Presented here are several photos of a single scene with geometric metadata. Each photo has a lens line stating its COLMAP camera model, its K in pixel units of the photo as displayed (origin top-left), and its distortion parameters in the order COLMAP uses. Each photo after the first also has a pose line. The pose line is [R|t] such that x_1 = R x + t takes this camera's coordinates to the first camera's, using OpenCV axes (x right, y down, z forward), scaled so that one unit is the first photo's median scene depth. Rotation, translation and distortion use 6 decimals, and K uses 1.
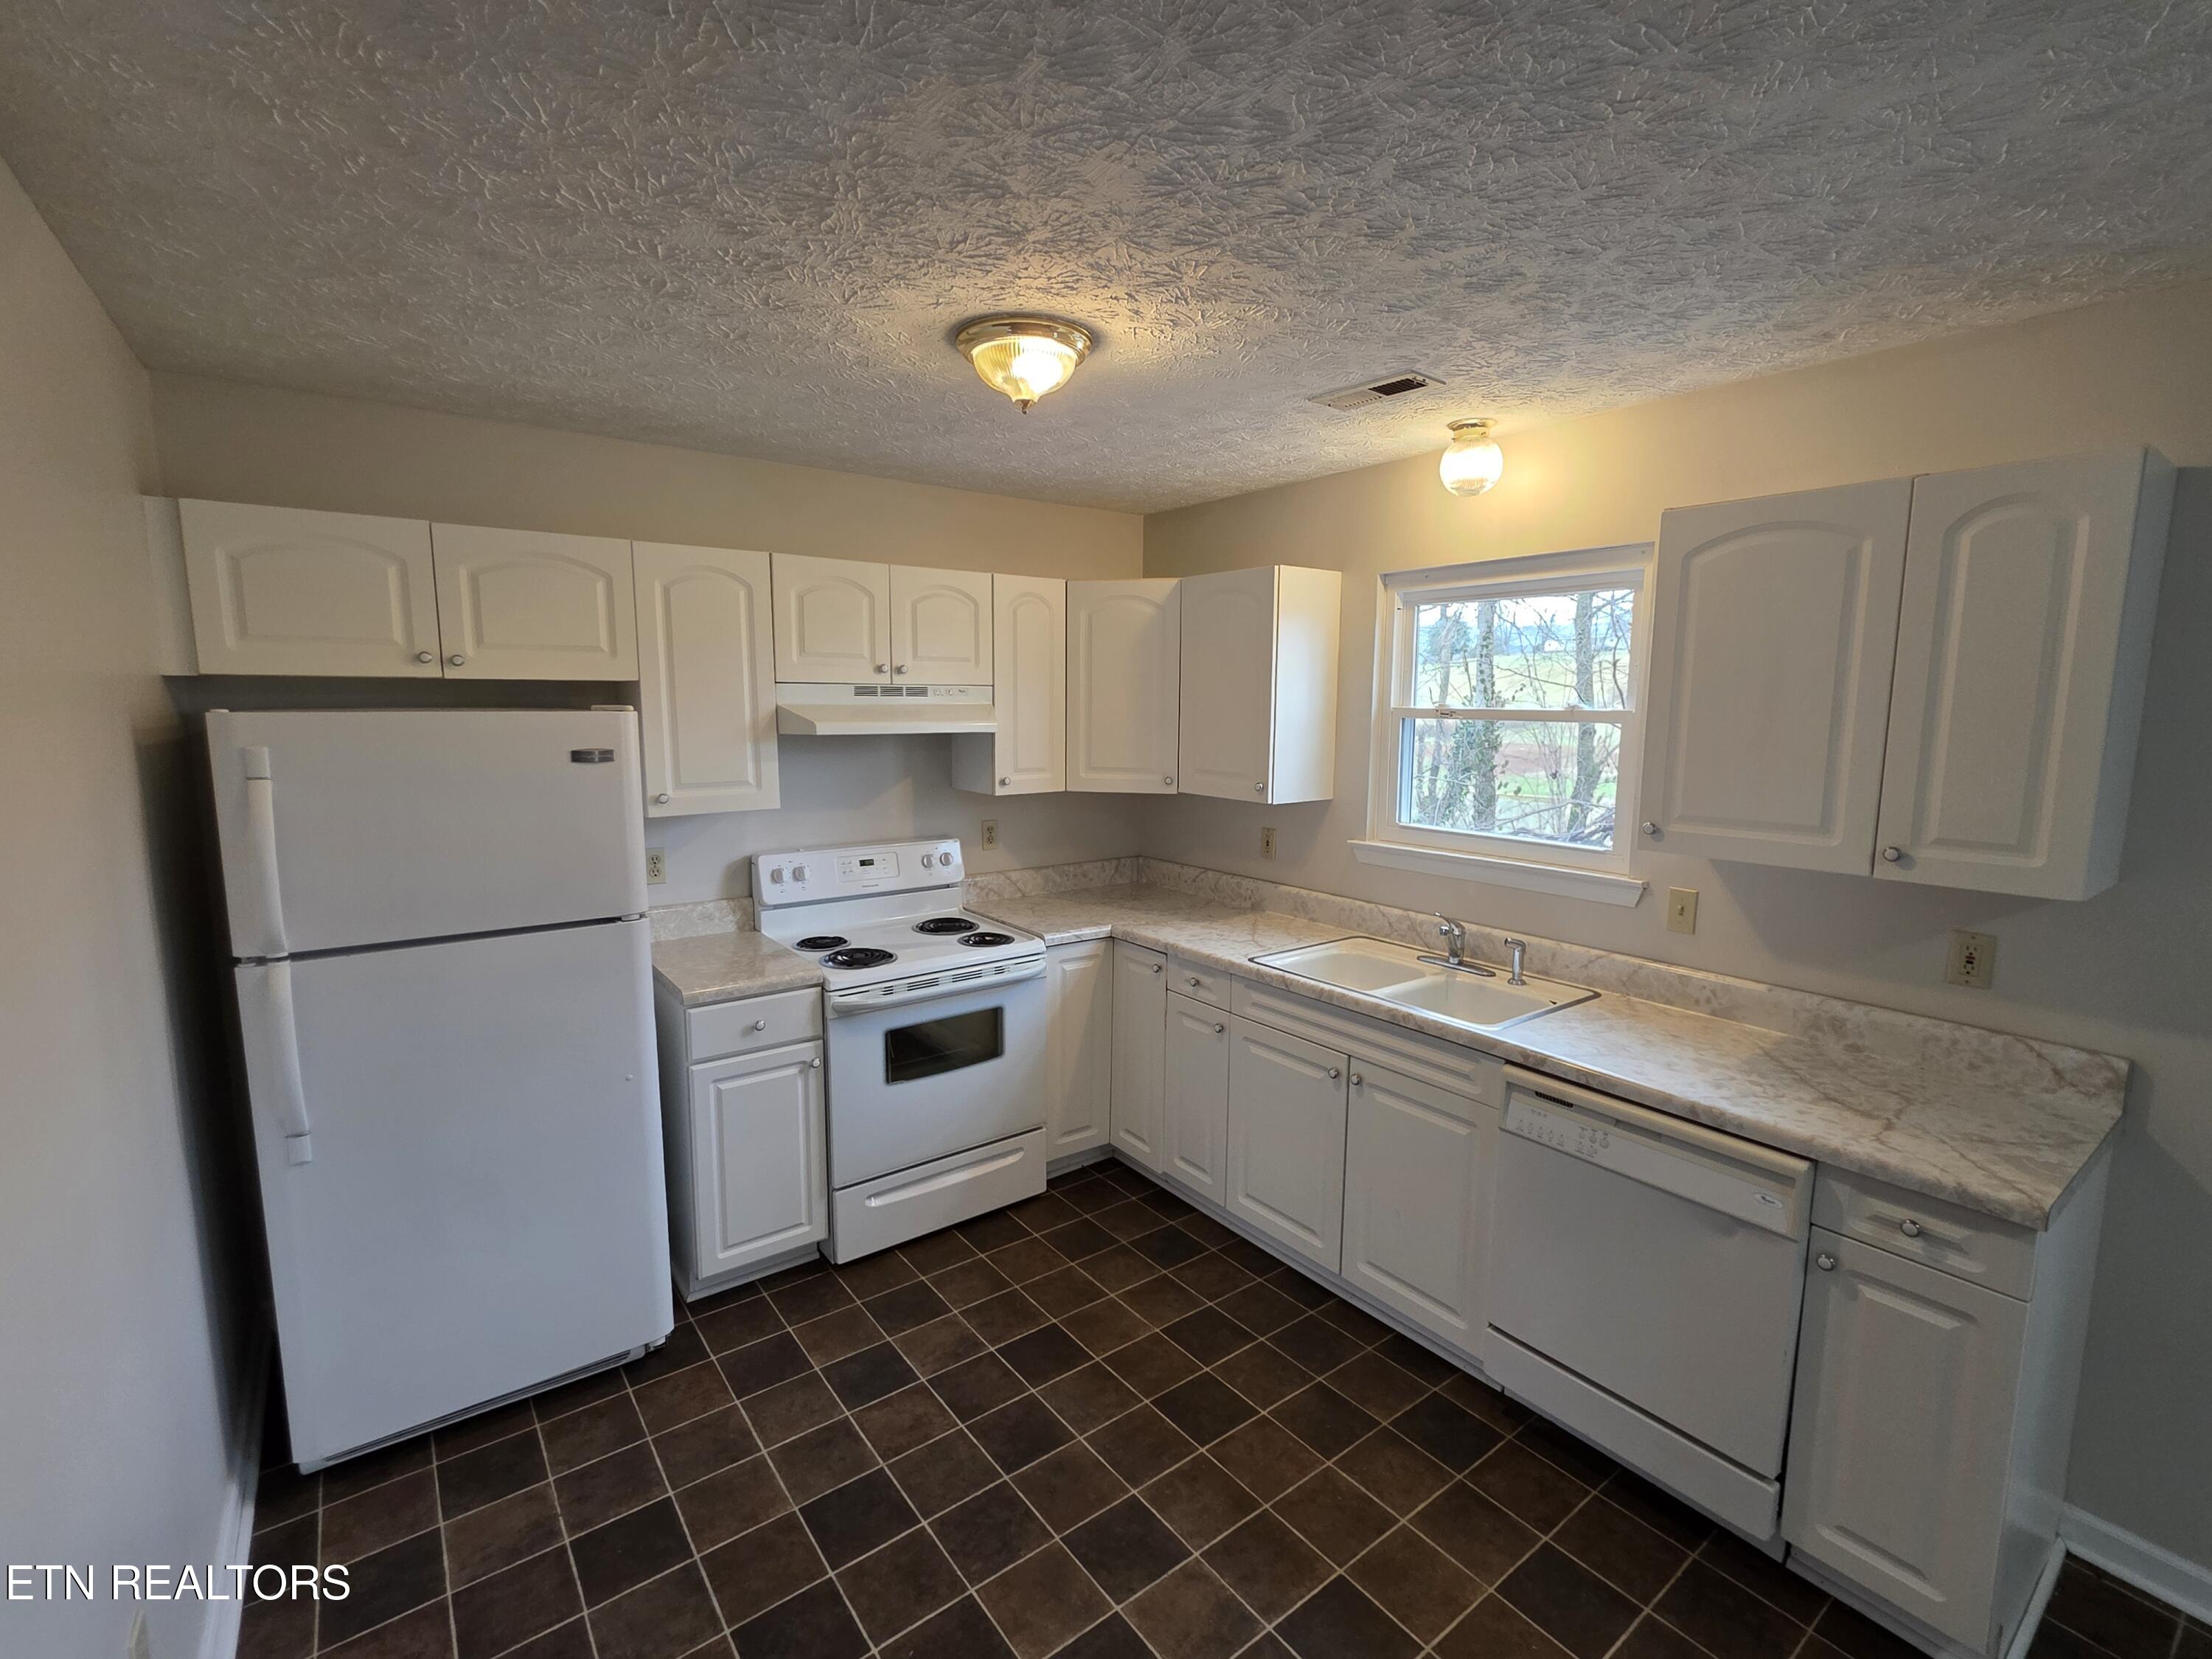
lens RADIAL K [[1002.2, 0, 1112.1], [0, 1002.2, 833.1], [0, 0, 1]] dist [-0.001113, 0.001024]
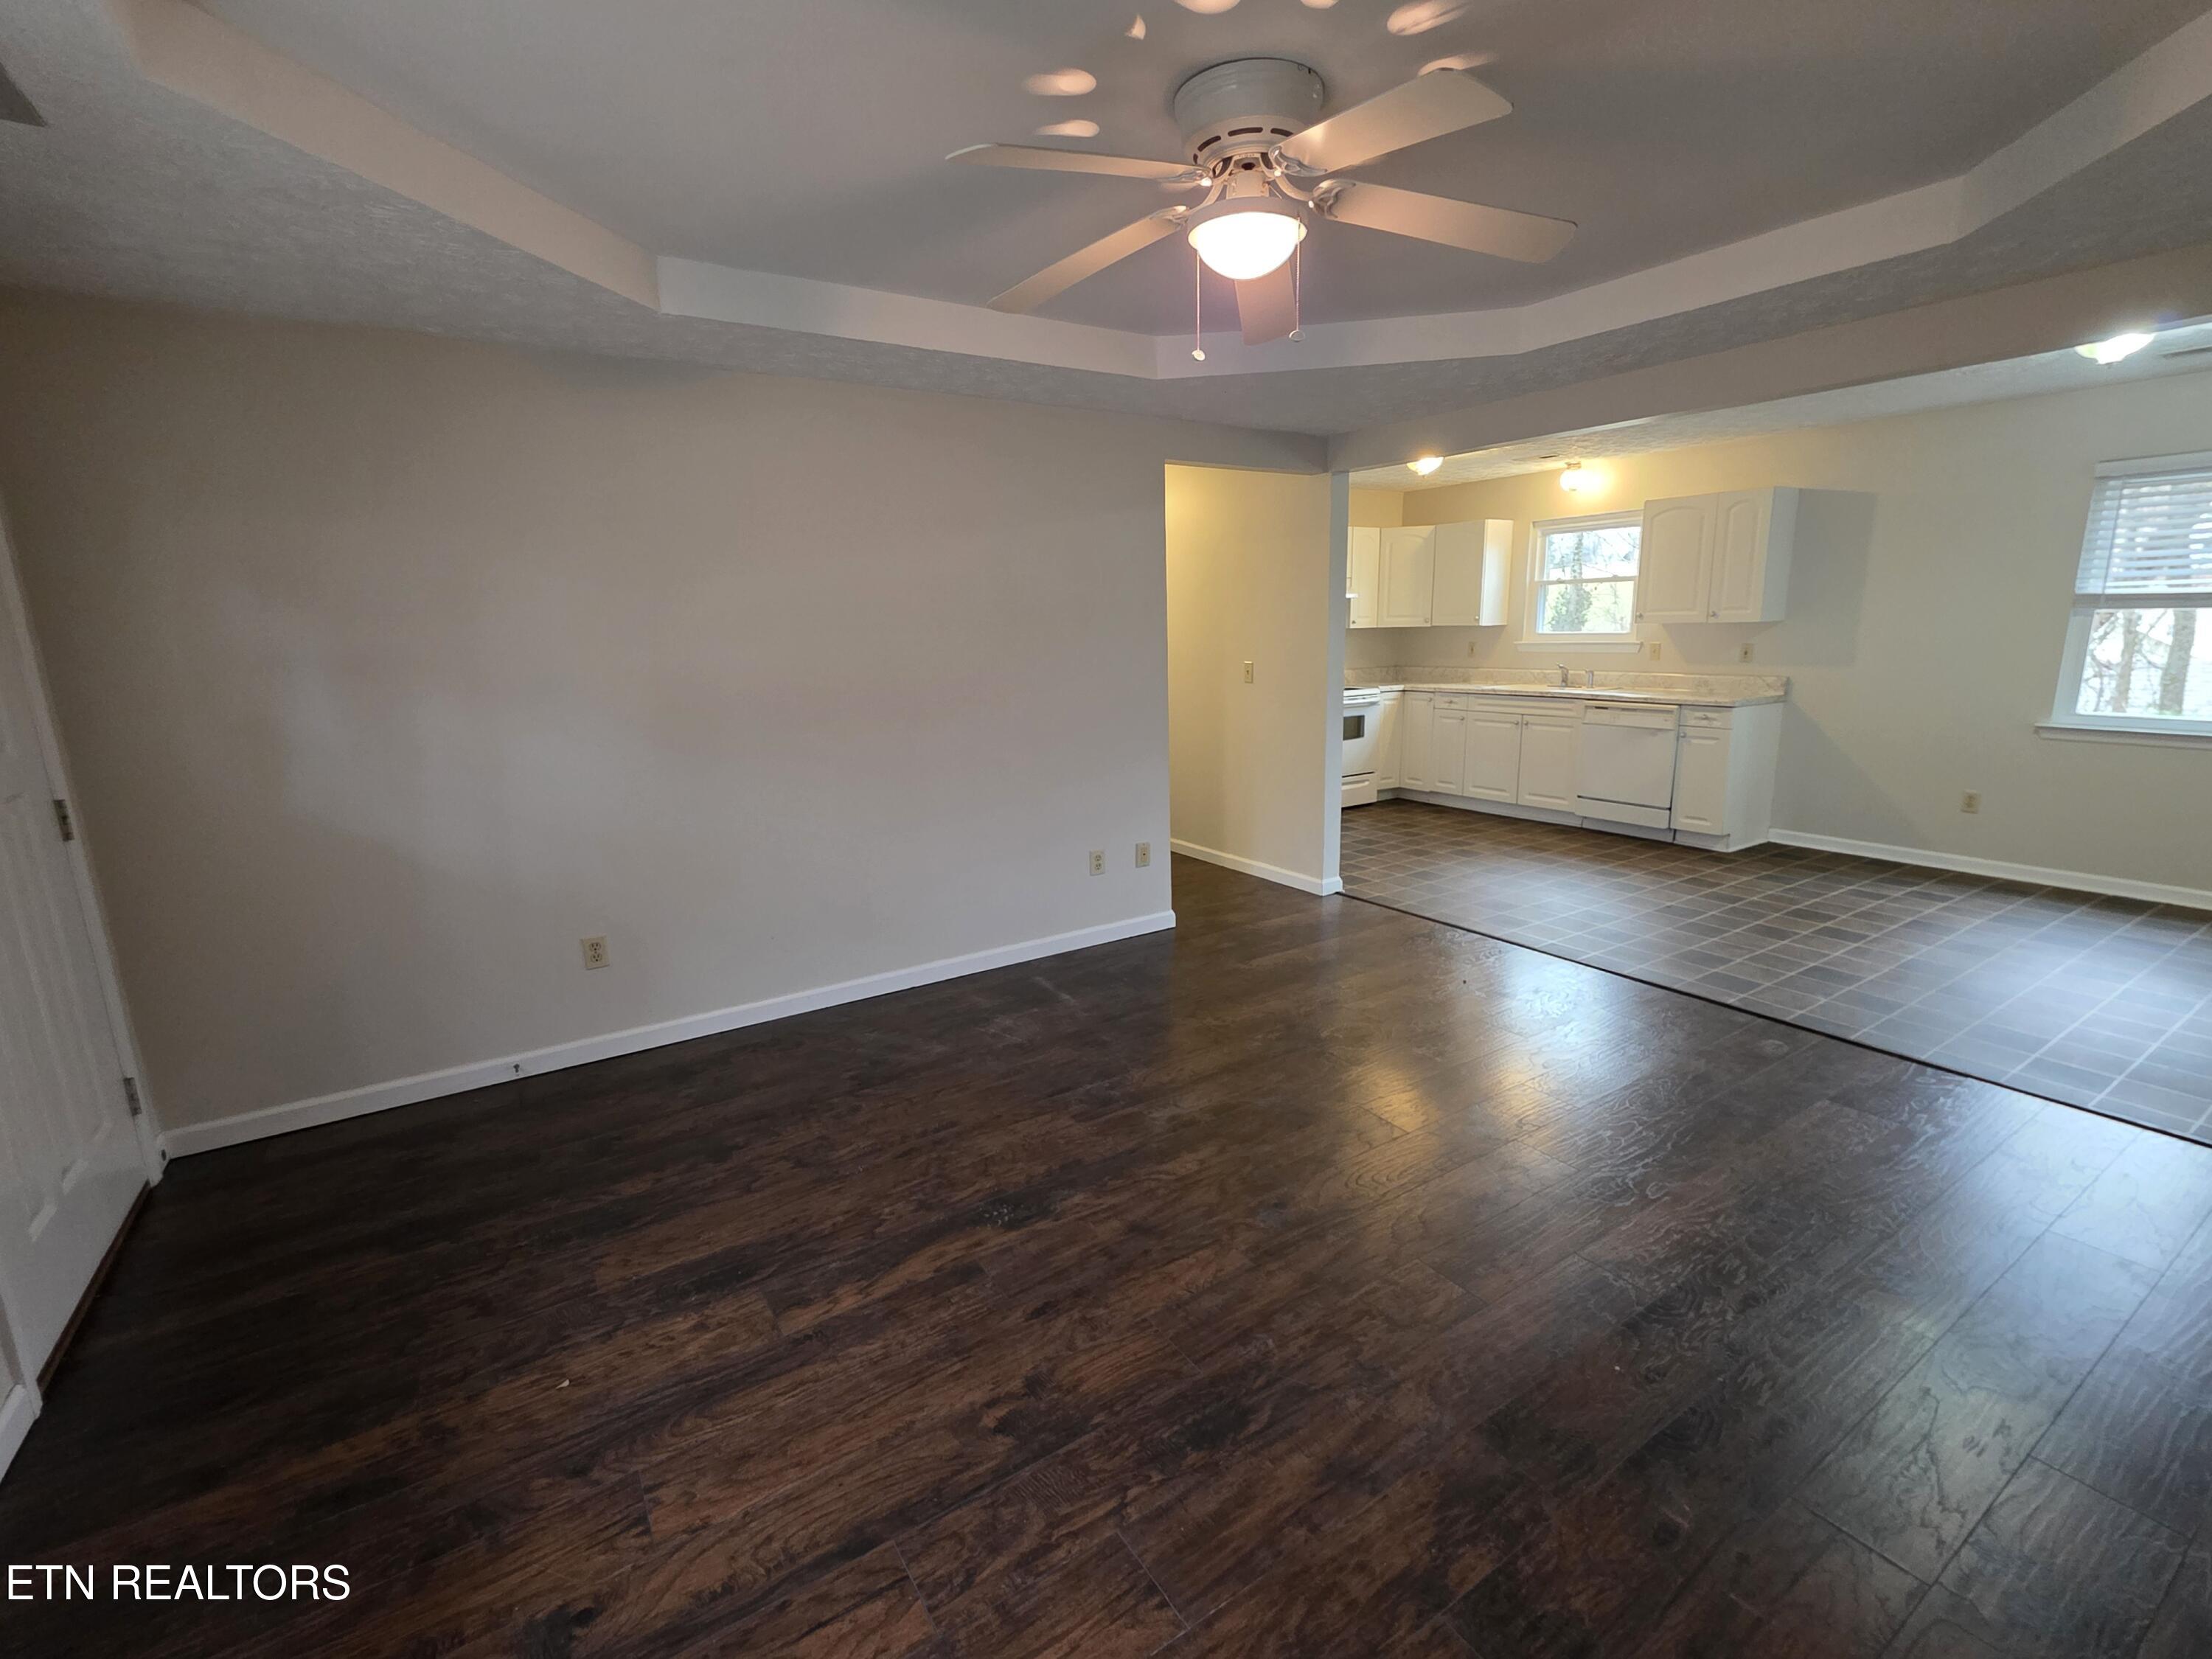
lens RADIAL K [[1002.2, 0, 1106.5], [0, 1002.2, 827.8], [0, 0, 1]] dist [-0.001113, 0.001024]
pose [[0.996789, -0.012115, -0.079149, -0.578976], [0.017512, 0.997541, 0.067862, 0.292850], [0.078133, -0.069031, 0.994550, -1.535061]]
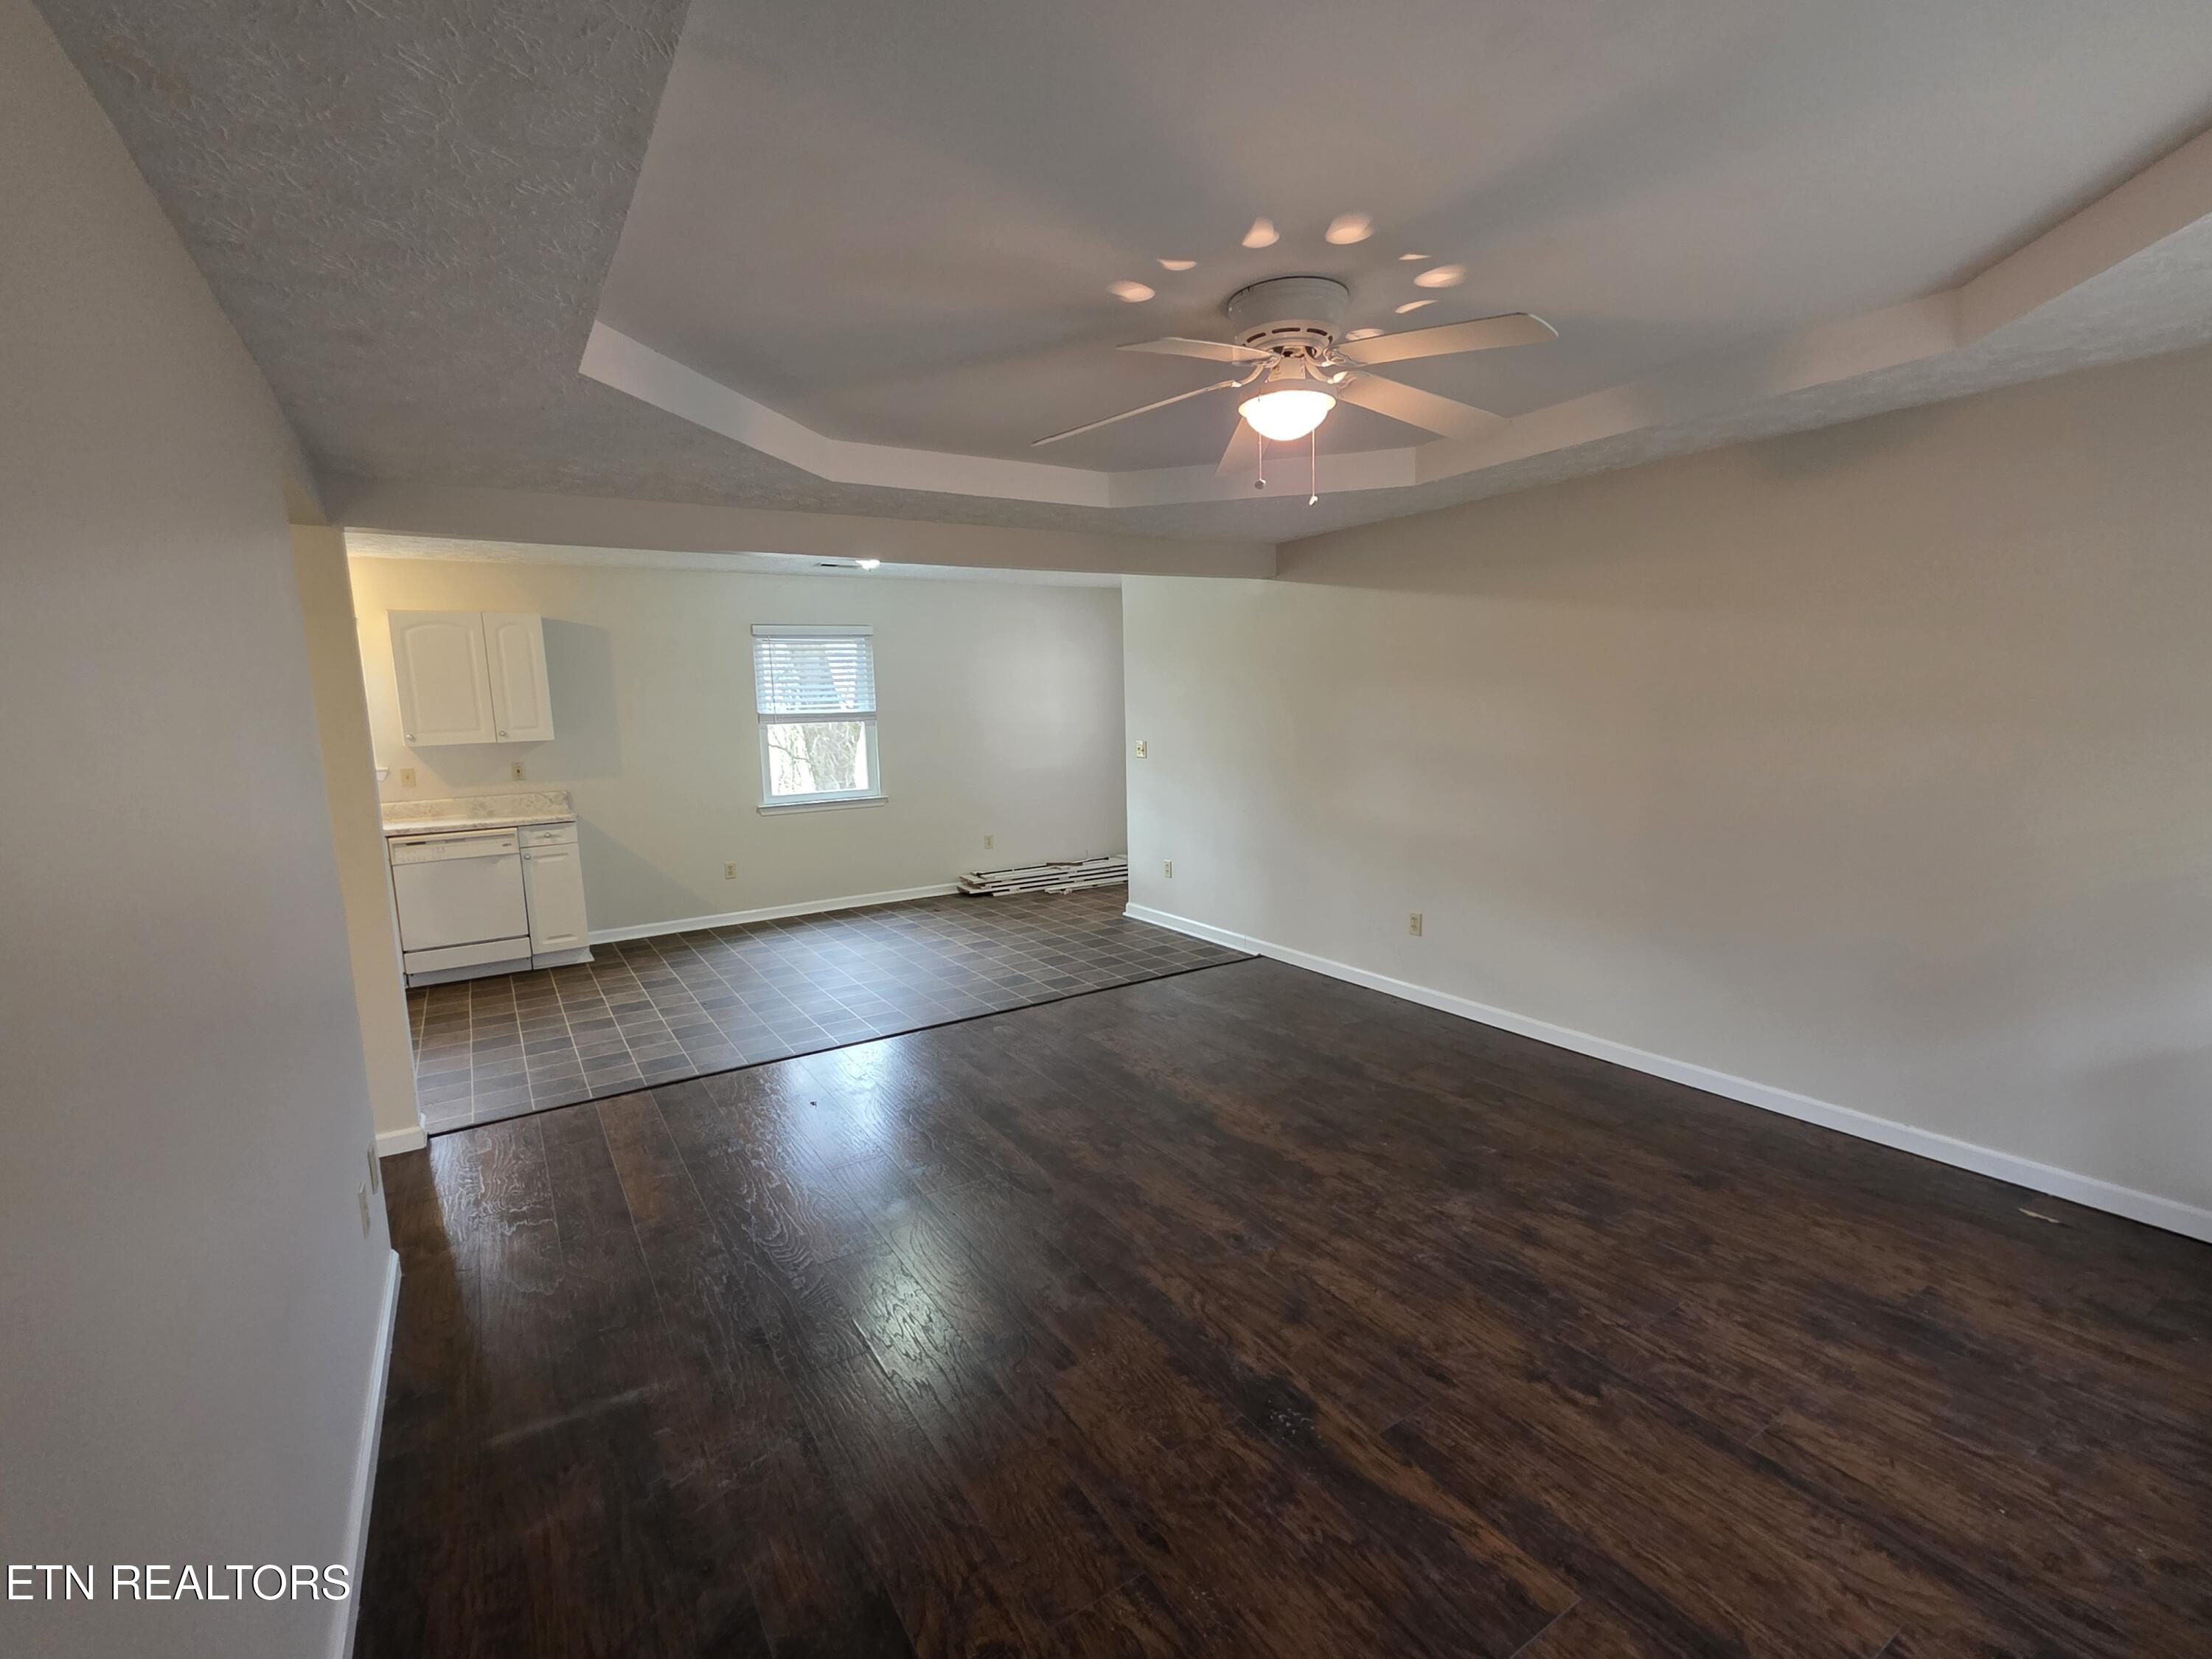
lens RADIAL K [[1002.2, 0, 1104.6], [0, 1002.2, 822.2], [0, 0, 1]] dist [-0.001113, 0.001024]
pose [[0.074061, -0.129673, 0.988787, -1.417148], [0.167535, 0.979036, 0.115846, 0.158241], [-0.983080, 0.157076, 0.094233, -0.697491]]
